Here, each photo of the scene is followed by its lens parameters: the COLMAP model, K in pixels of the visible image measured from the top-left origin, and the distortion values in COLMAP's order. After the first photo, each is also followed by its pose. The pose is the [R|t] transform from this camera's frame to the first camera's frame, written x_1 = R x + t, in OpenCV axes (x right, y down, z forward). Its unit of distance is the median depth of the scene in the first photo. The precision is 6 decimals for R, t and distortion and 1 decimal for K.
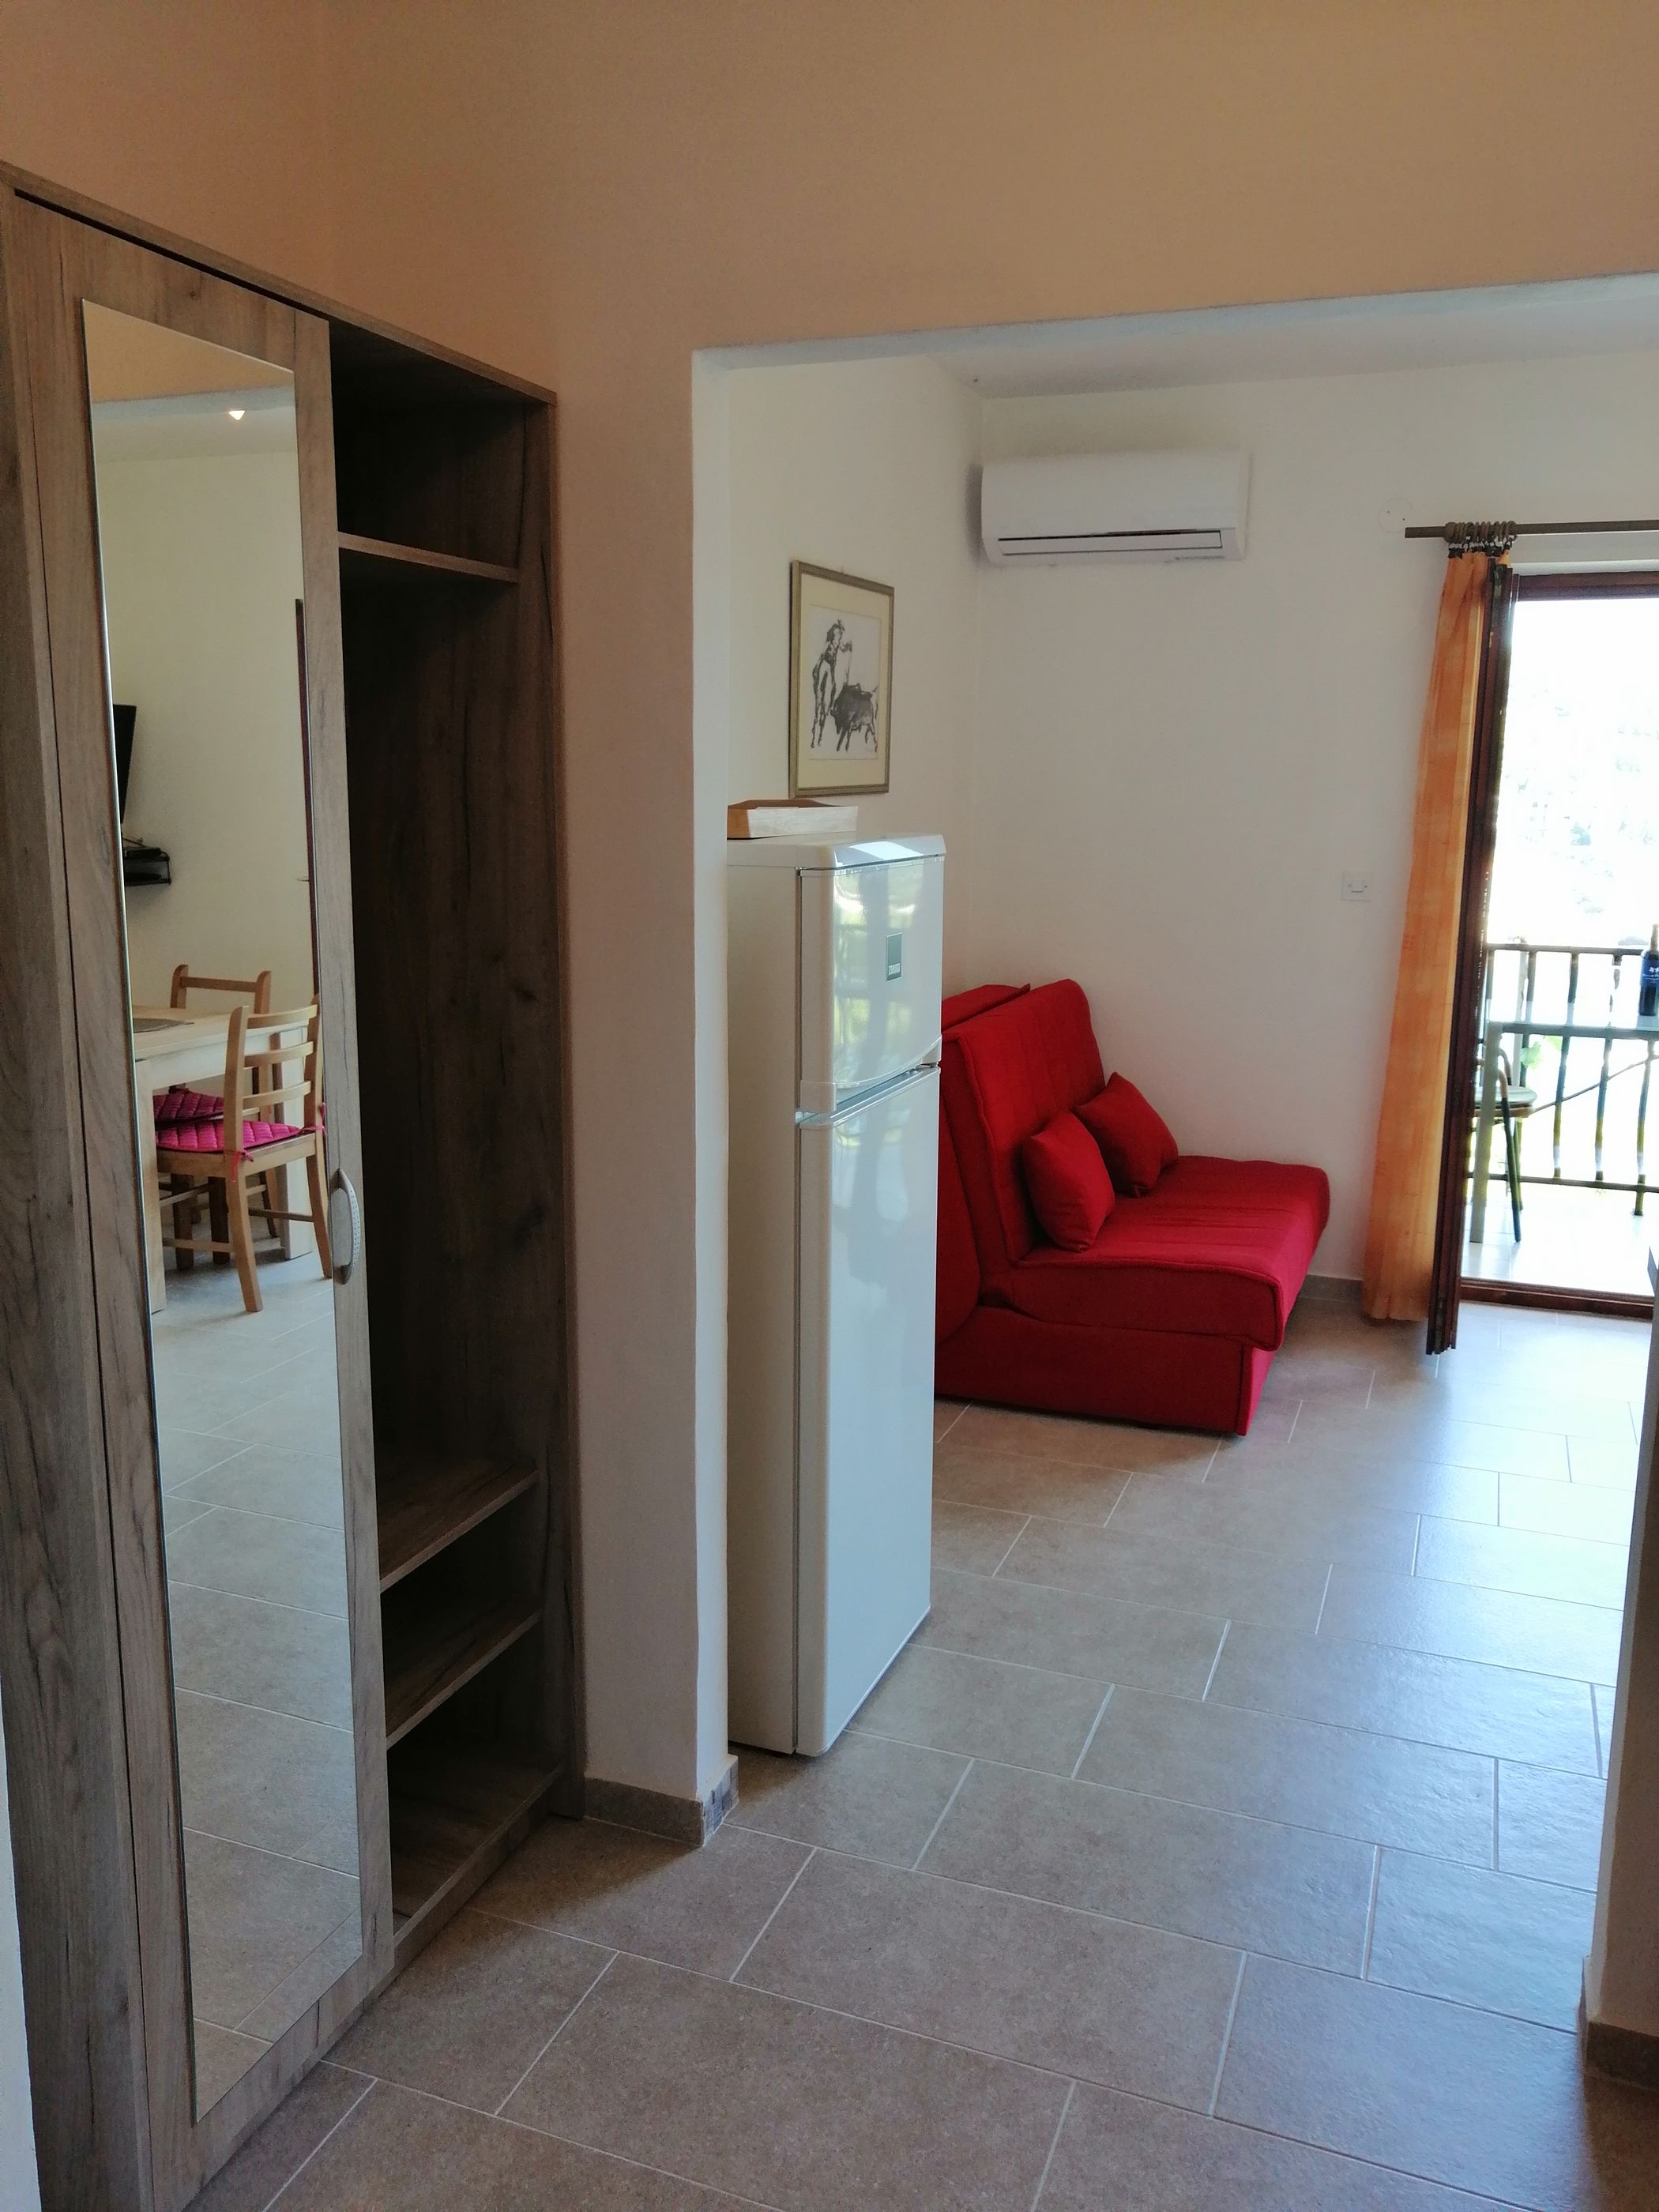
lens RADIAL K [[1717.5, 0, 828.2], [0, 1717.5, 1117.5], [0, 0, 1]] dist [-0.020870, 0.038644]
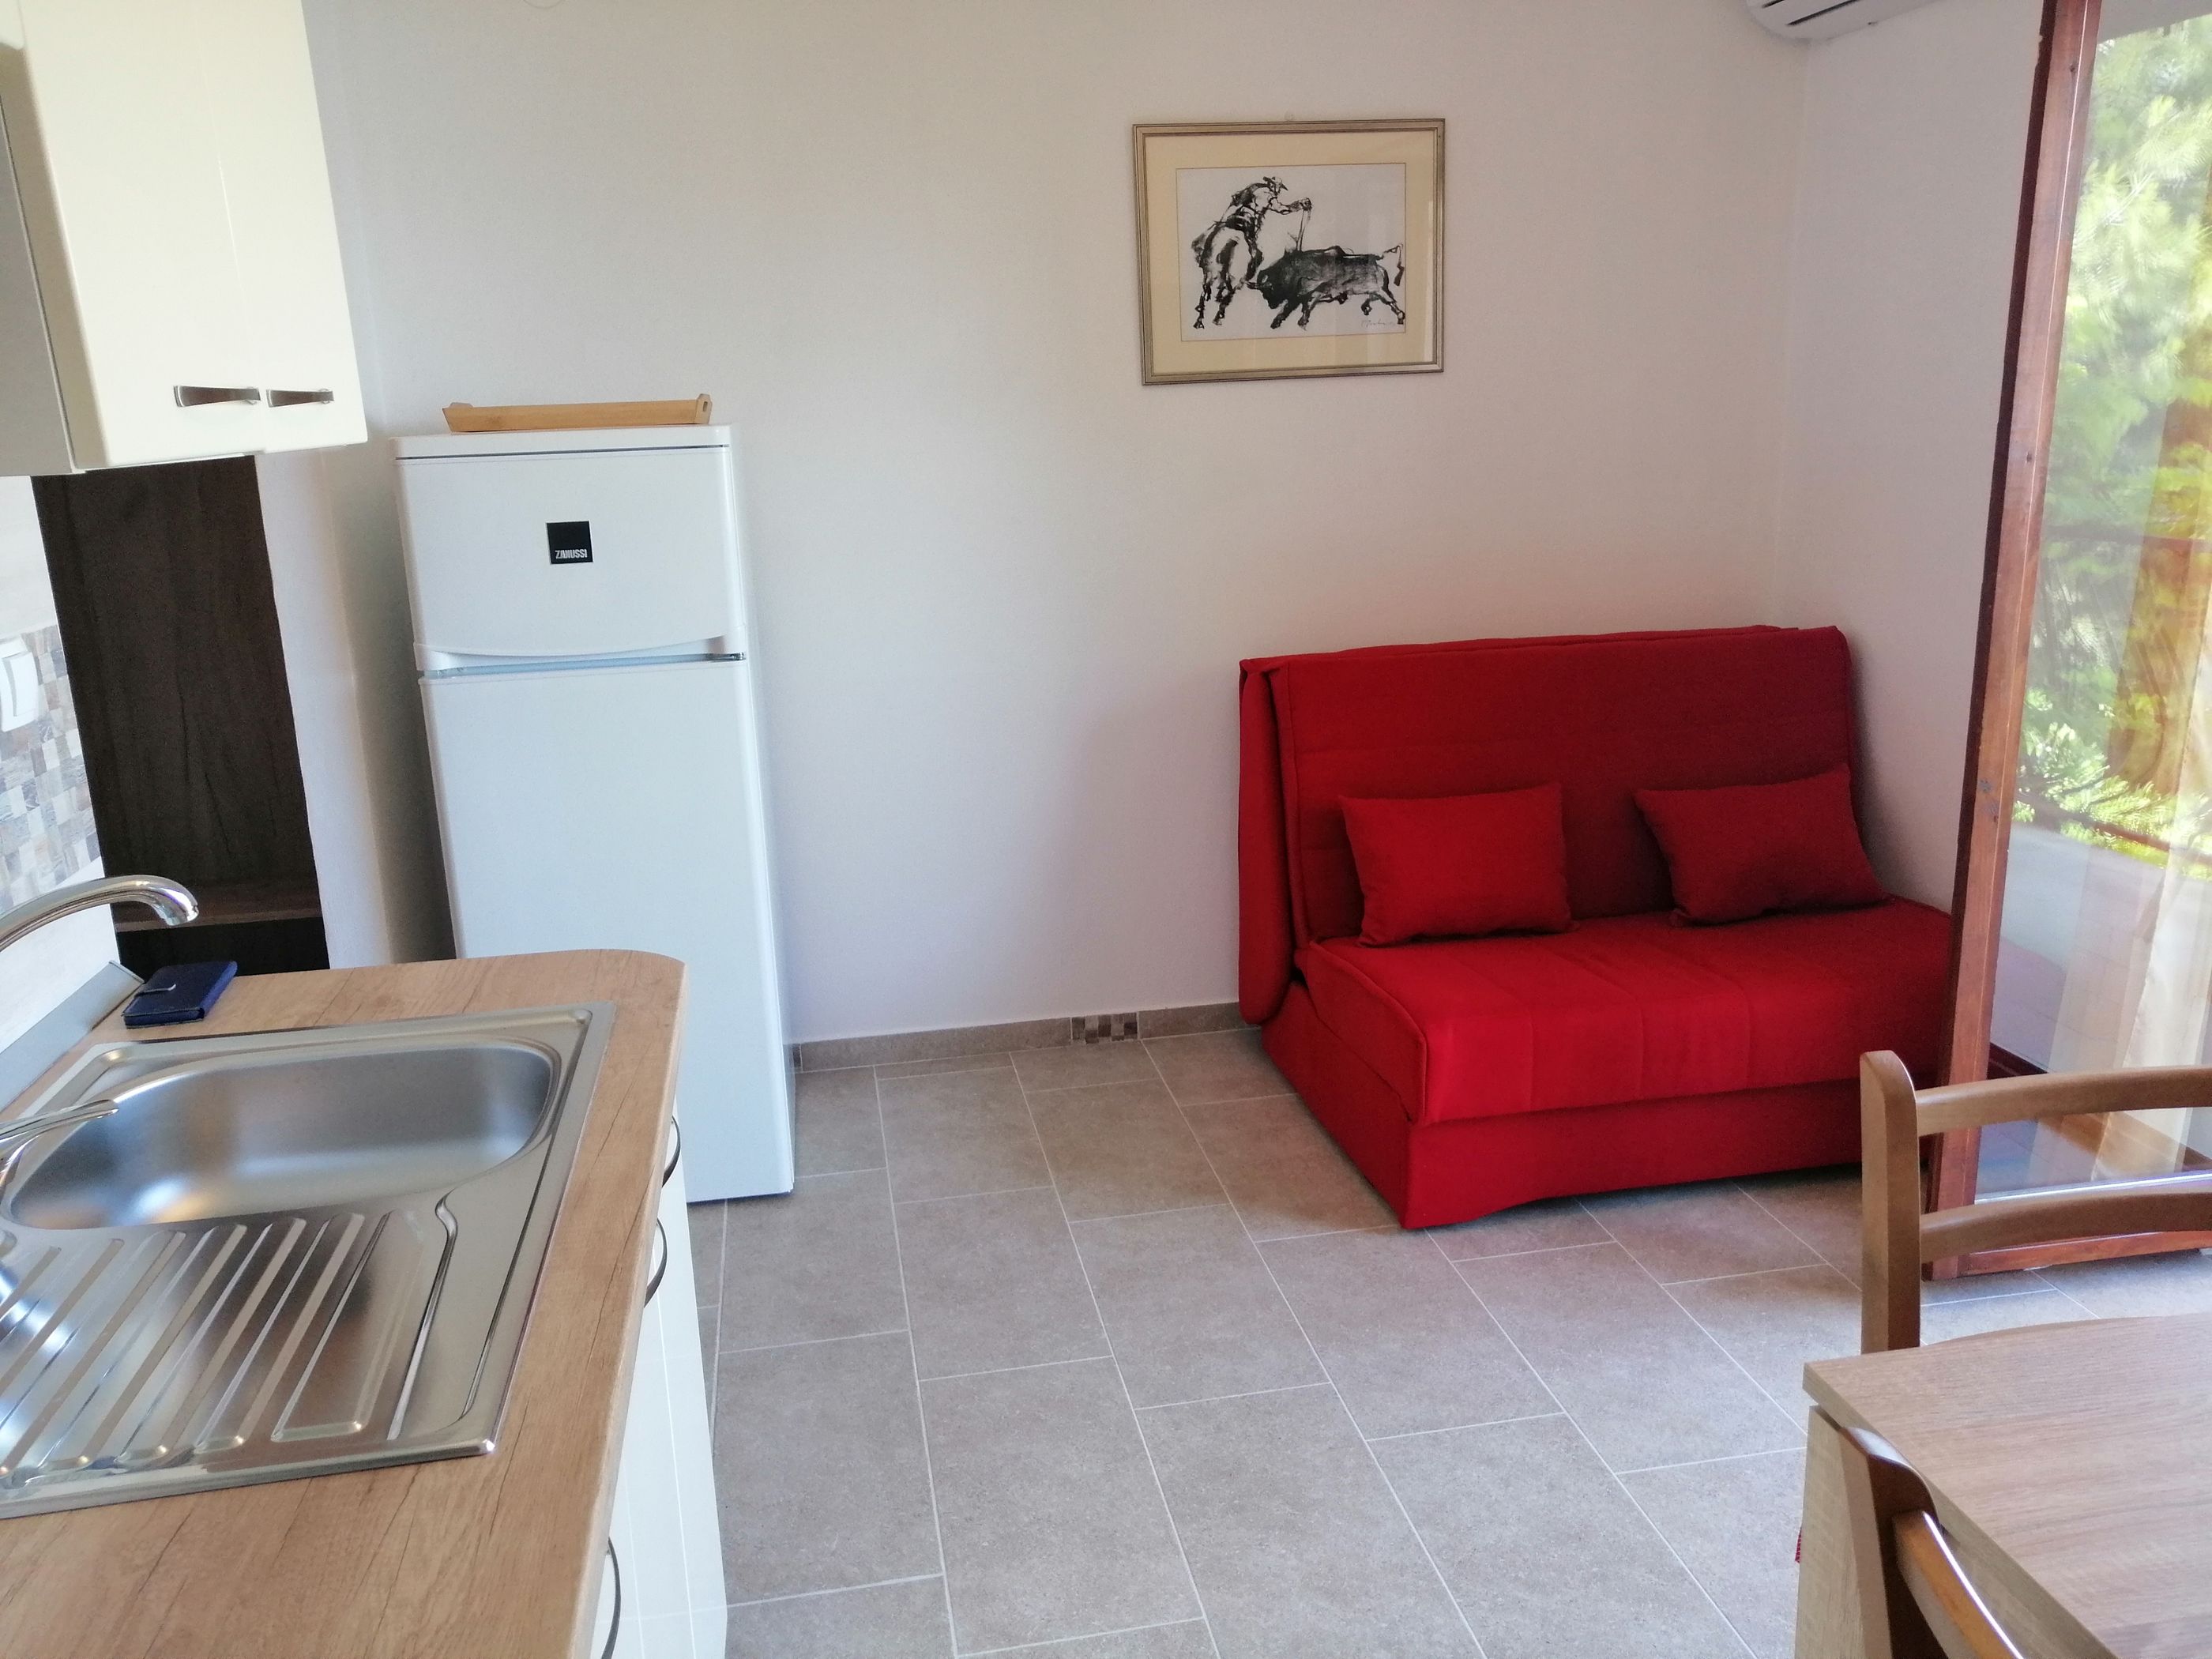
lens RADIAL K [[1717.5, 0, 1114.4], [0, 1717.5, 818.8], [0, 0, 1]] dist [-0.020870, 0.038644]
pose [[0.532166, 0.191843, -0.824619, 0.745191], [-0.132237, 0.980870, 0.142855, -0.081630], [0.836249, 0.033023, 0.547354, 0.458610]]
